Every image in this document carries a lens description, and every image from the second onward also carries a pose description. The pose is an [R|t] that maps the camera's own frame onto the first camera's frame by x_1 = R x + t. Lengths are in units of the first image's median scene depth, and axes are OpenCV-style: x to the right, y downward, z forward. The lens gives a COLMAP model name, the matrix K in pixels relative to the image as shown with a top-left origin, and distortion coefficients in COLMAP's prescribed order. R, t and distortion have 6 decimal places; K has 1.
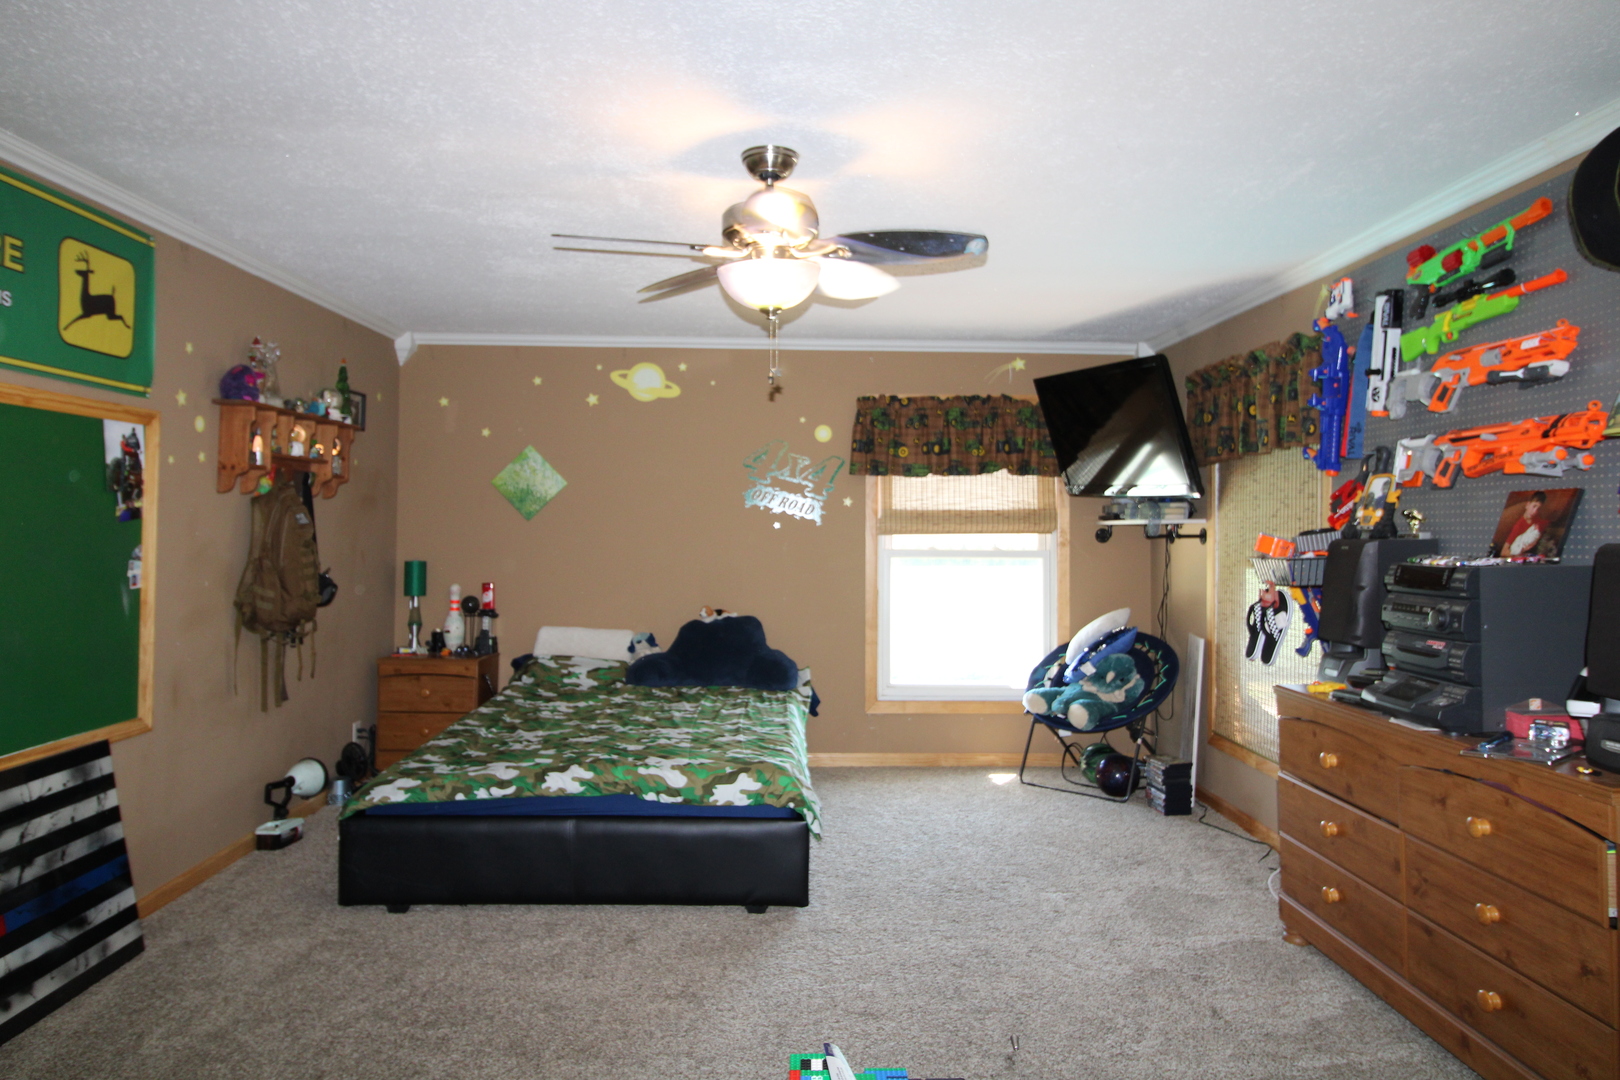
lens RADIAL K [[664.0, 0, 810.0], [0, 664.0, 540.0], [0, 0, 1]] dist [0.000680, 0.000088]
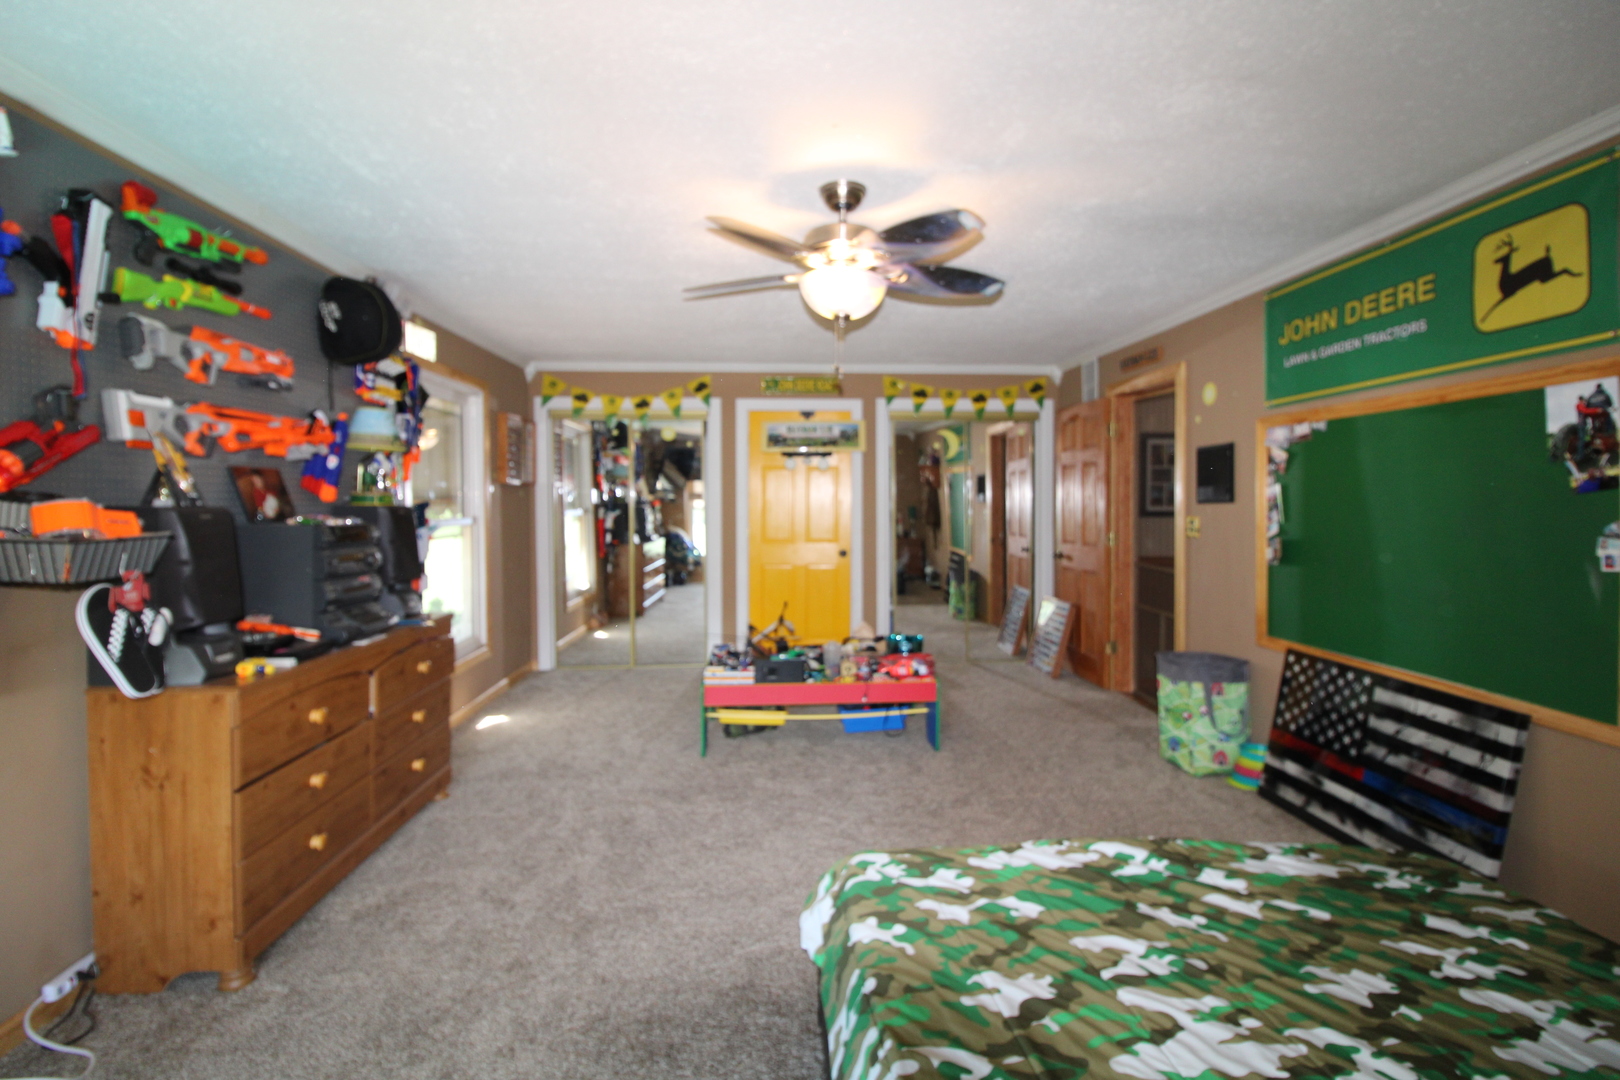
lens RADIAL K [[749.4, 0, 809.6], [0, 749.4, 512.5], [0, 0, 1]] dist [-0.001241, -0.000209]
pose [[-0.998847, -0.003331, -0.047894, 0.057951], [-0.004644, 0.999616, 0.027328, -0.026189], [0.047785, 0.027519, -0.998478, 2.141292]]
